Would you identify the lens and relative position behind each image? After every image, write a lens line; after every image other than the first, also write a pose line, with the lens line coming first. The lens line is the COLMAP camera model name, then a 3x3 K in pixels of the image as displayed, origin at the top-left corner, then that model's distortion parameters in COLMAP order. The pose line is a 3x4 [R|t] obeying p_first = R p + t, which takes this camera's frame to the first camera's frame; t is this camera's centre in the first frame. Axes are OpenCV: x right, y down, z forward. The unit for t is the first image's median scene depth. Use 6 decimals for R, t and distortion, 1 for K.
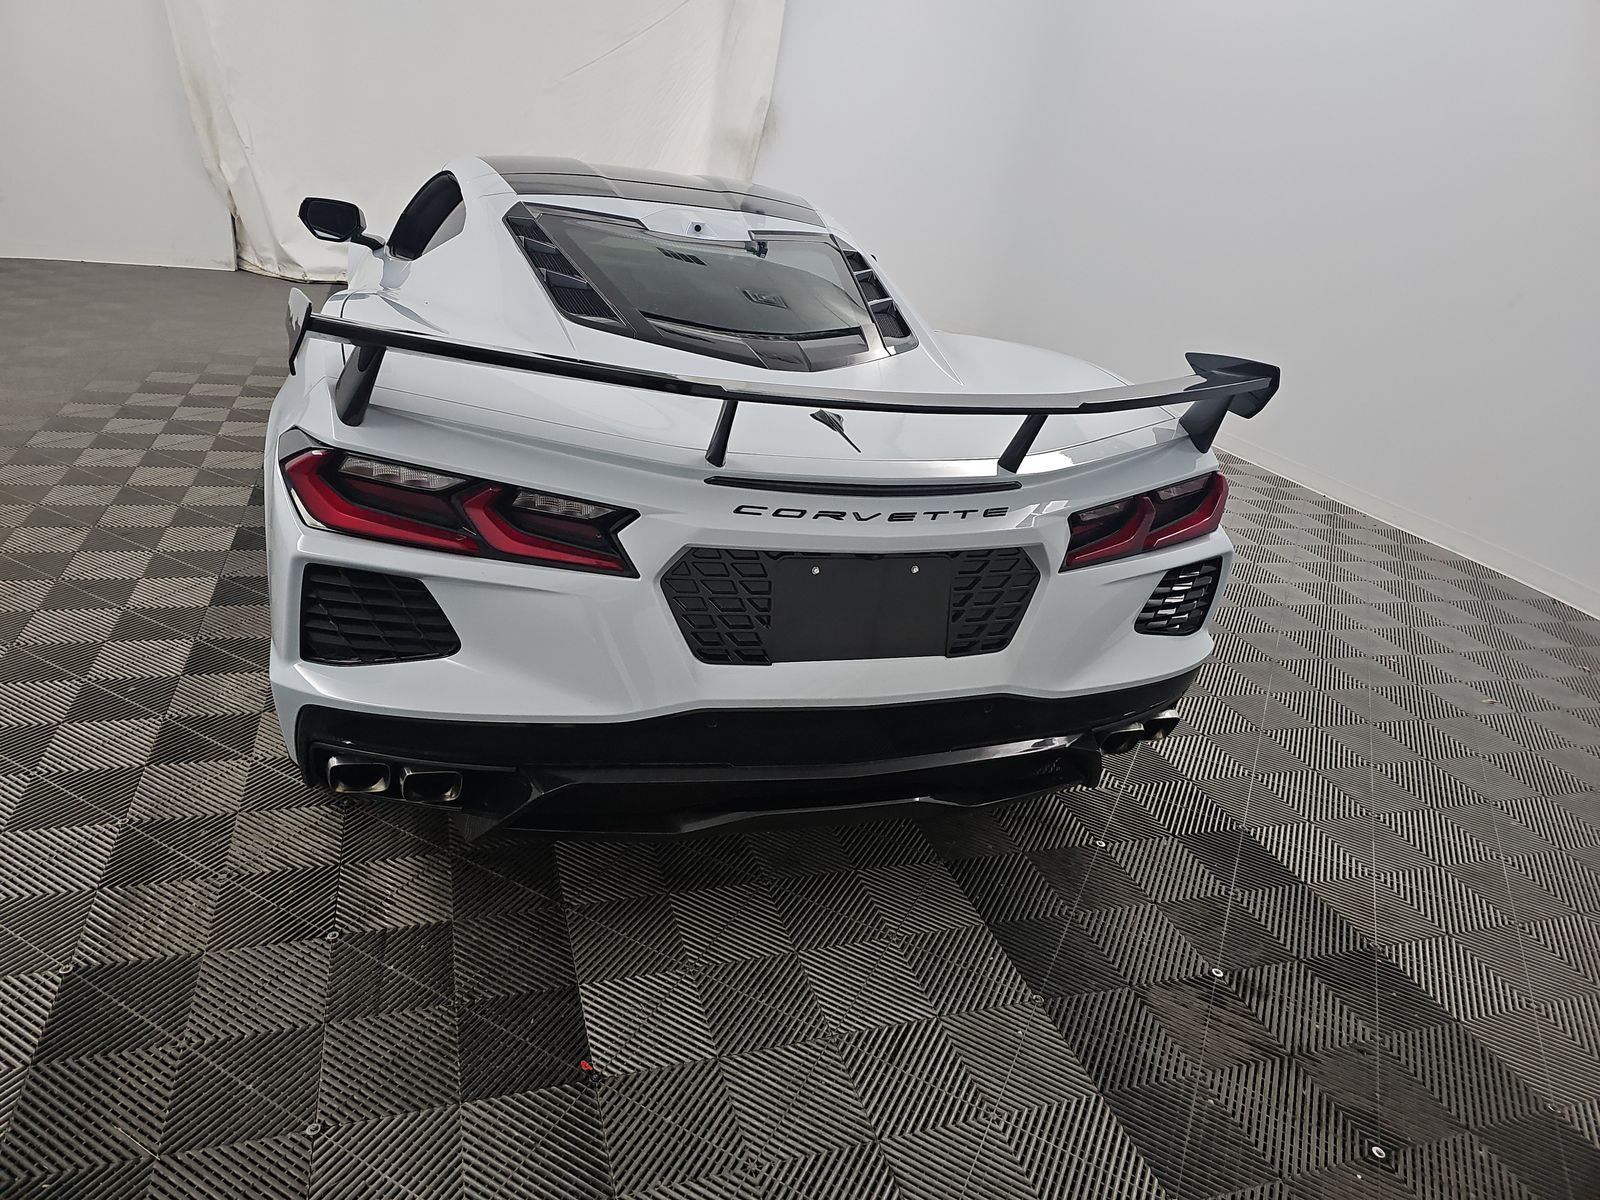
lens RADIAL K [[1059.0, 0, 800.0], [0, 1059.0, 600.0], [0, 0, 1]] dist [0.010481, -0.024408]
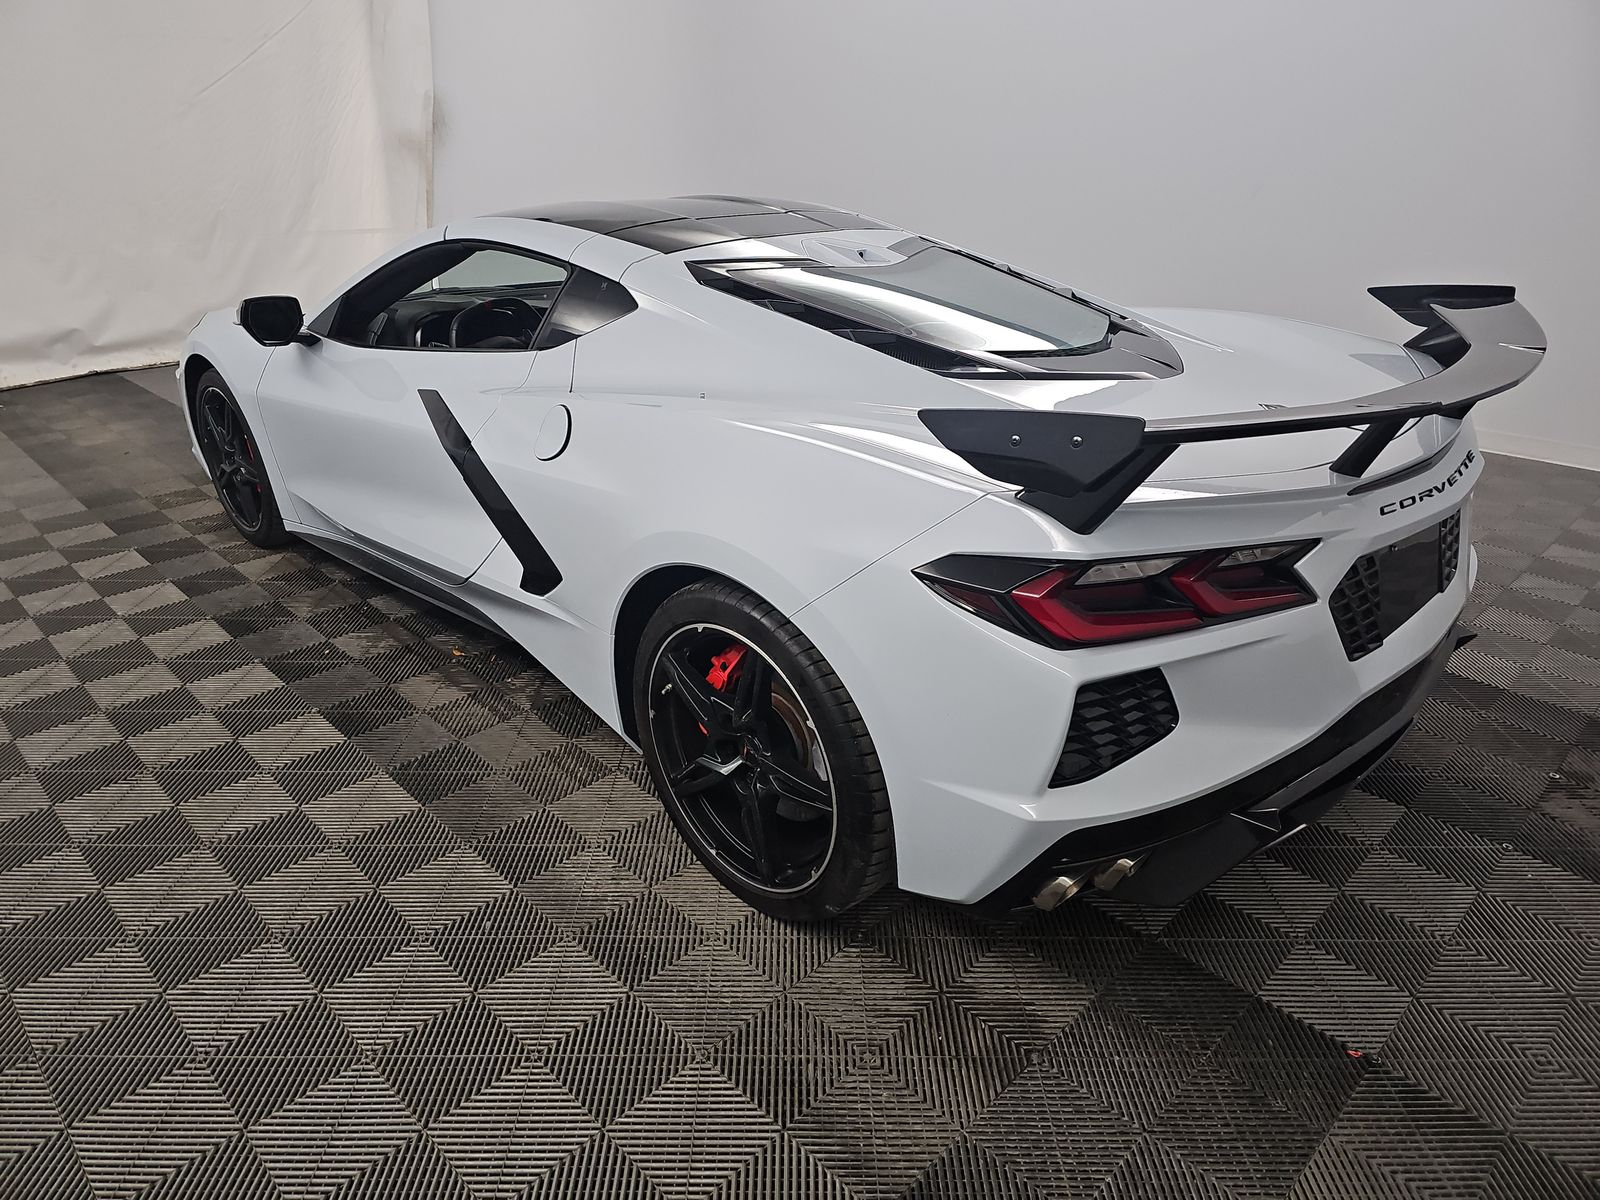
lens RADIAL K [[1059.0, 0, 800.0], [0, 1059.0, 600.0], [0, 0, 1]] dist [0.010481, -0.024408]
pose [[0.892358, -0.295409, 0.341219, -0.921709], [0.280715, 0.955284, 0.092903, -0.250138], [-0.353405, 0.012882, 0.935382, 0.195923]]
